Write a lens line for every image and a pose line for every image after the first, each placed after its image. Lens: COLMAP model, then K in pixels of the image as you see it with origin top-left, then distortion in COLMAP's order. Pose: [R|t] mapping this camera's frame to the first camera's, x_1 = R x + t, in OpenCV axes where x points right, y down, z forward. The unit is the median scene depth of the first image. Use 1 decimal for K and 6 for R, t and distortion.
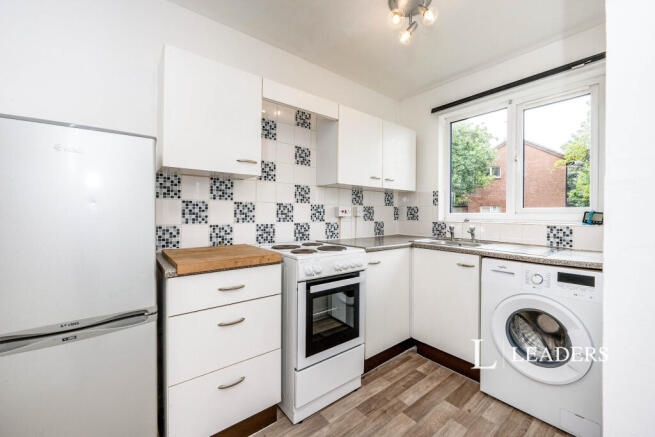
lens RADIAL K [[269.2, 0, 331.1], [0, 269.2, 215.9], [0, 0, 1]] dist [-0.002300, -0.000251]
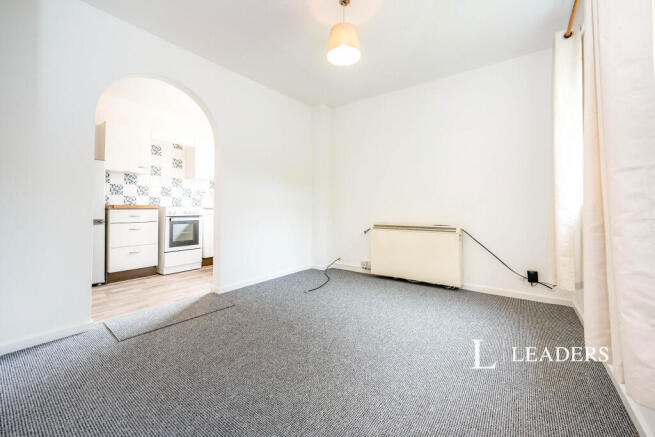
lens RADIAL K [[269.2, 0, 320.0], [0, 269.2, 209.2], [0, 0, 1]] dist [-0.002300, -0.000251]
pose [[0.972889, -0.007642, 0.231146, 0.513535], [0.008584, 0.999958, -0.003071, 0.143801], [-0.231113, 0.004971, 0.972914, -1.298086]]
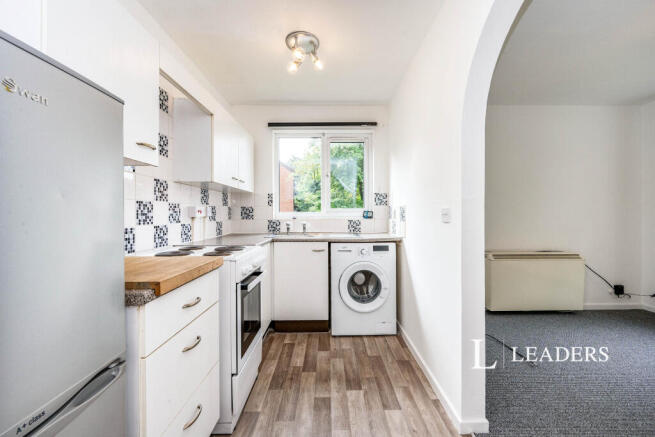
lens RADIAL K [[269.2, 0, 328.4], [0, 269.2, 216.8], [0, 0, 1]] dist [-0.002300, -0.000251]
pose [[0.622366, -0.018016, 0.782519, -0.496684], [0.015300, 0.999824, 0.010850, -0.001196], [-0.782577, 0.005219, 0.622532, 0.099289]]
